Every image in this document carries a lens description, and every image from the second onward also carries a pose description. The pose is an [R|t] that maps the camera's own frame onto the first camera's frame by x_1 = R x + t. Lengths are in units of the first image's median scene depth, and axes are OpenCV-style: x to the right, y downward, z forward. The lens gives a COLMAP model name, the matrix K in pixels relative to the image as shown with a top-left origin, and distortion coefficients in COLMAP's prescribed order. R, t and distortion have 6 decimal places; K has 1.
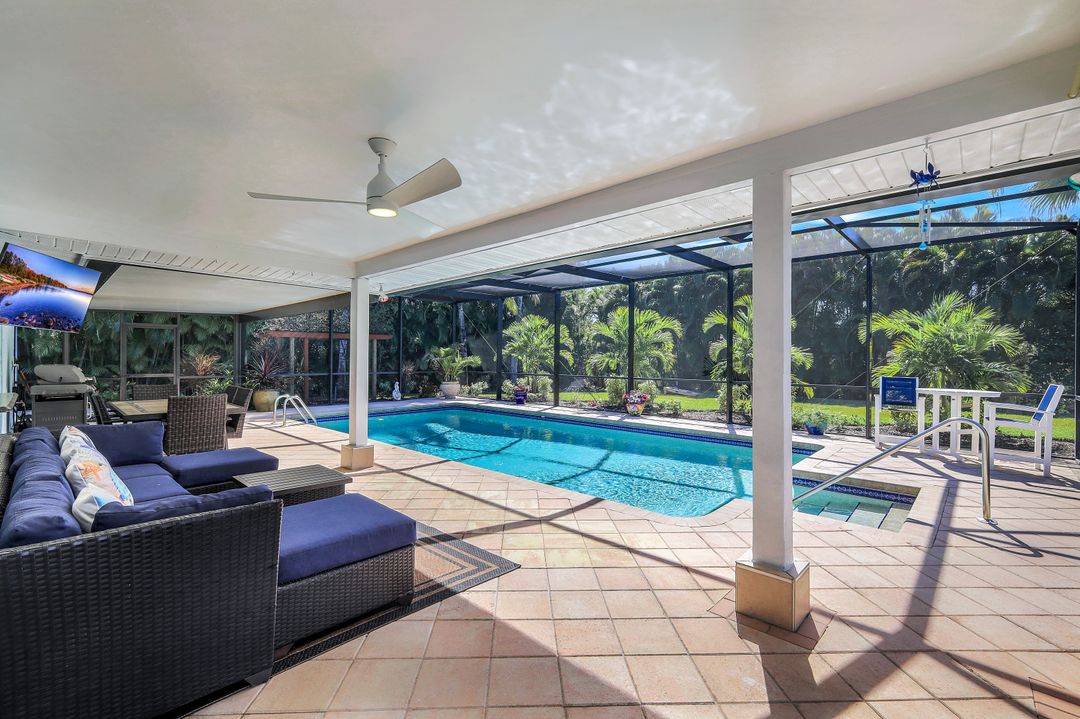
lens RADIAL K [[472.3, 0, 537.0], [0, 472.3, 358.3], [0, 0, 1]] dist [-0.000572, 0.000018]
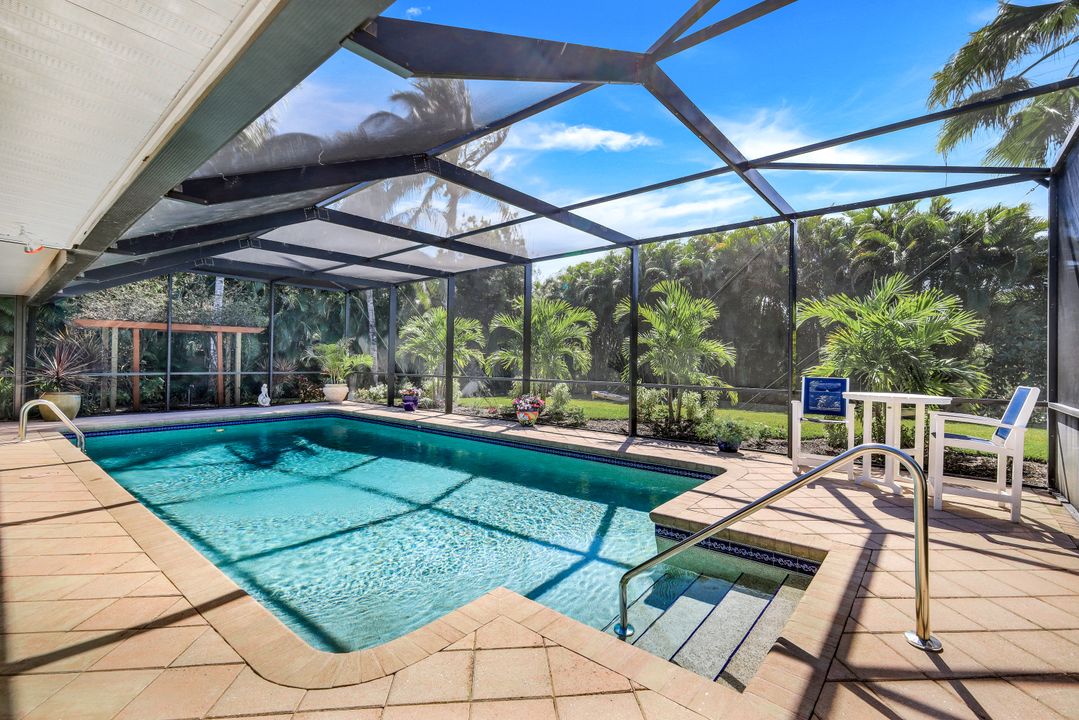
lens RADIAL K [[471.8, 0, 542.1], [0, 471.8, 361.1], [0, 0, 1]] dist [-0.000572, 0.000018]
pose [[0.998374, 0.006270, 0.056665, 0.238668], [-0.006021, 0.999971, -0.004569, 0.017727], [-0.056692, 0.004221, 0.998383, 0.238507]]
